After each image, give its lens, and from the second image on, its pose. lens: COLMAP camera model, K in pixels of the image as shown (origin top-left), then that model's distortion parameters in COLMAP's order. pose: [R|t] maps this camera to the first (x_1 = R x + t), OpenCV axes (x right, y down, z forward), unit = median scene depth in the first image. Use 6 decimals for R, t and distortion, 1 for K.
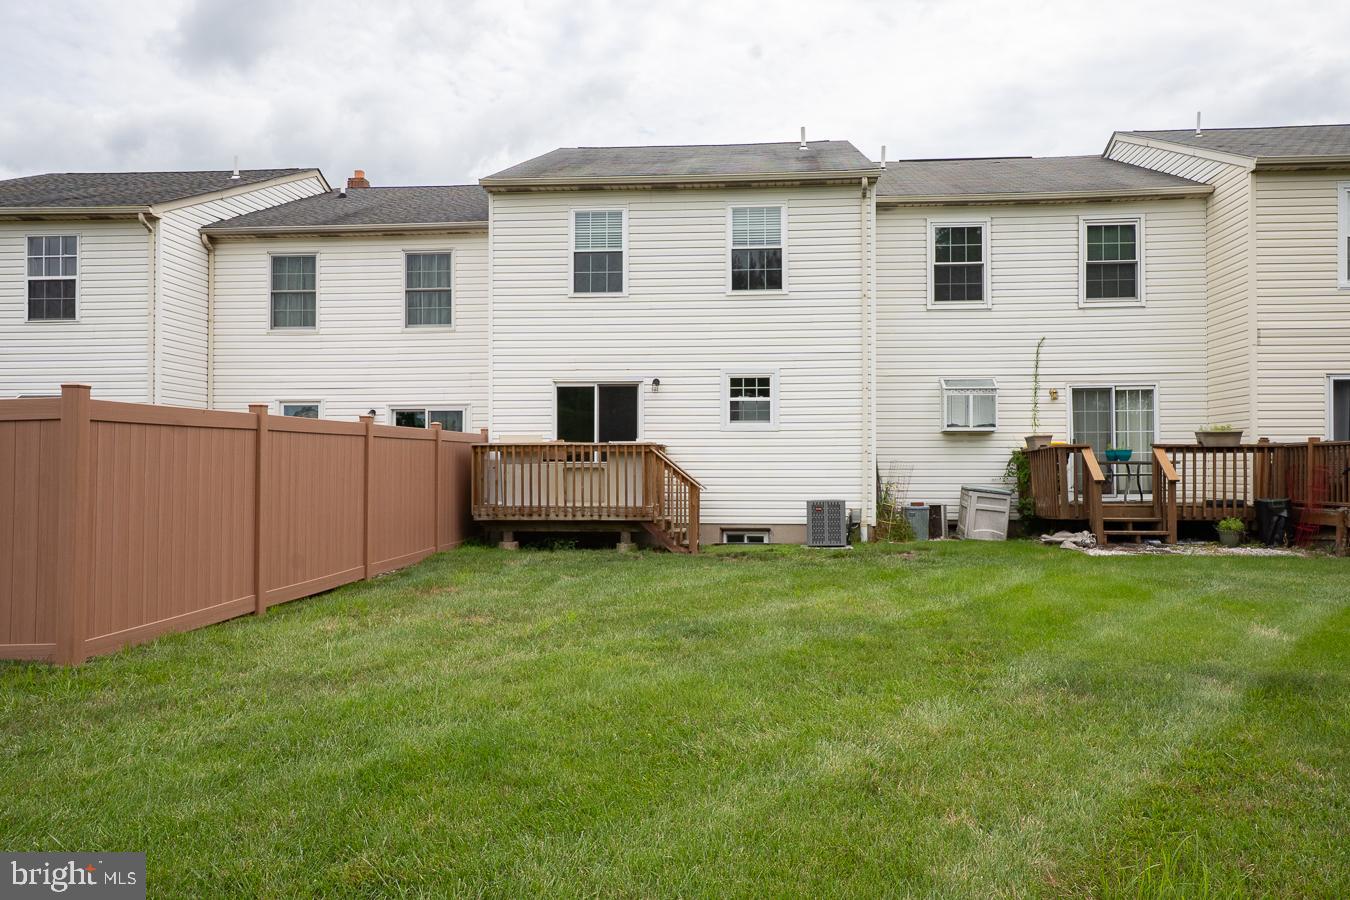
lens RADIAL K [[959.7, 0, 675.0], [0, 959.7, 450.0], [0, 0, 1]] dist [-0.001003, -0.001926]
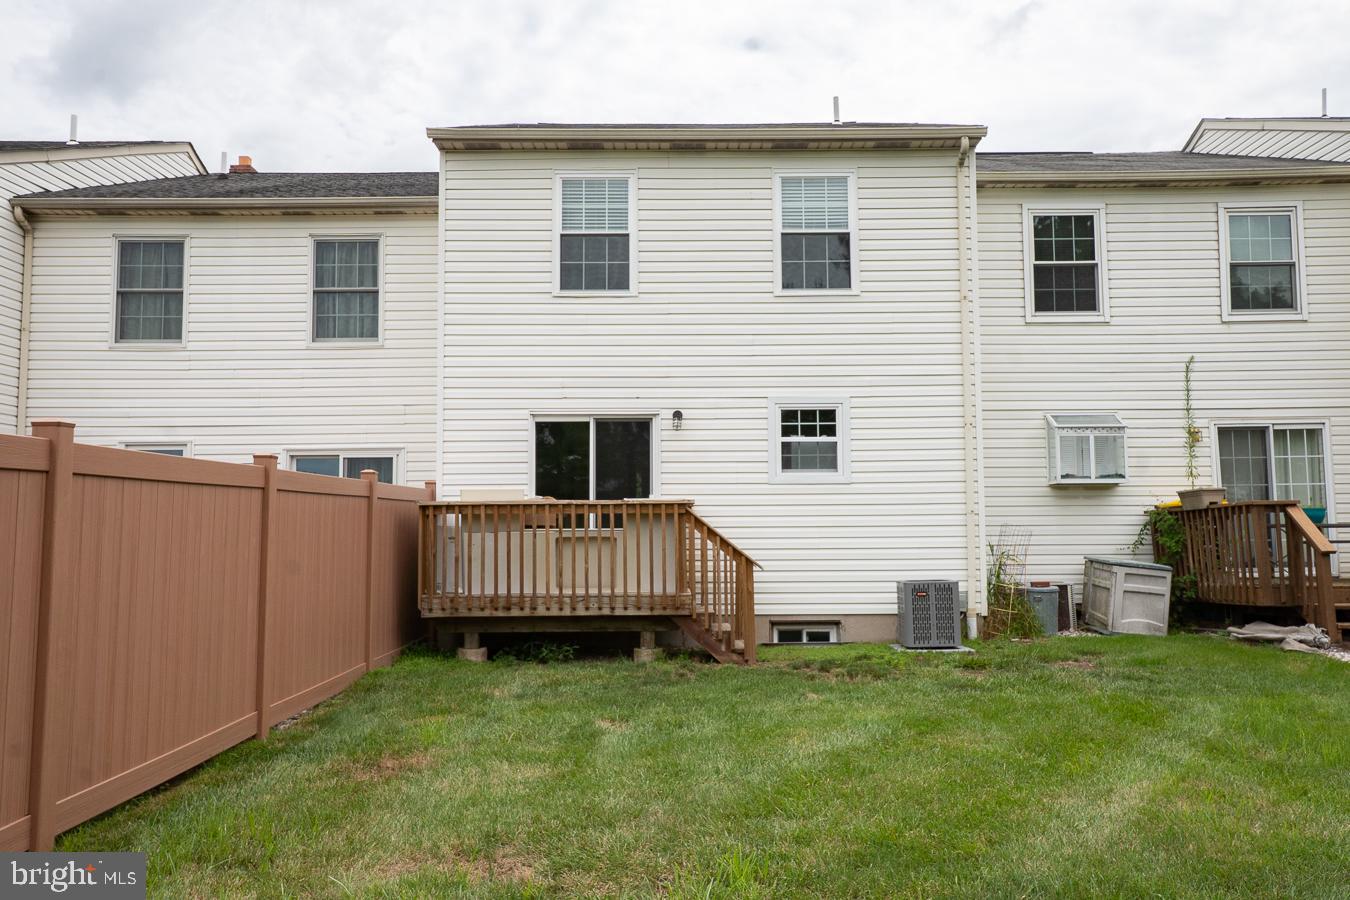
lens RADIAL K [[1025.7, 0, 675.0], [0, 1025.7, 450.0], [0, 0, 1]] dist [0.008683, 0.014678]
pose [[0.996020, 0.000939, 0.089120, -0.089320], [0.004430, 0.998186, -0.060034, 0.000632], [-0.089015, 0.060190, 0.994210, 0.244719]]
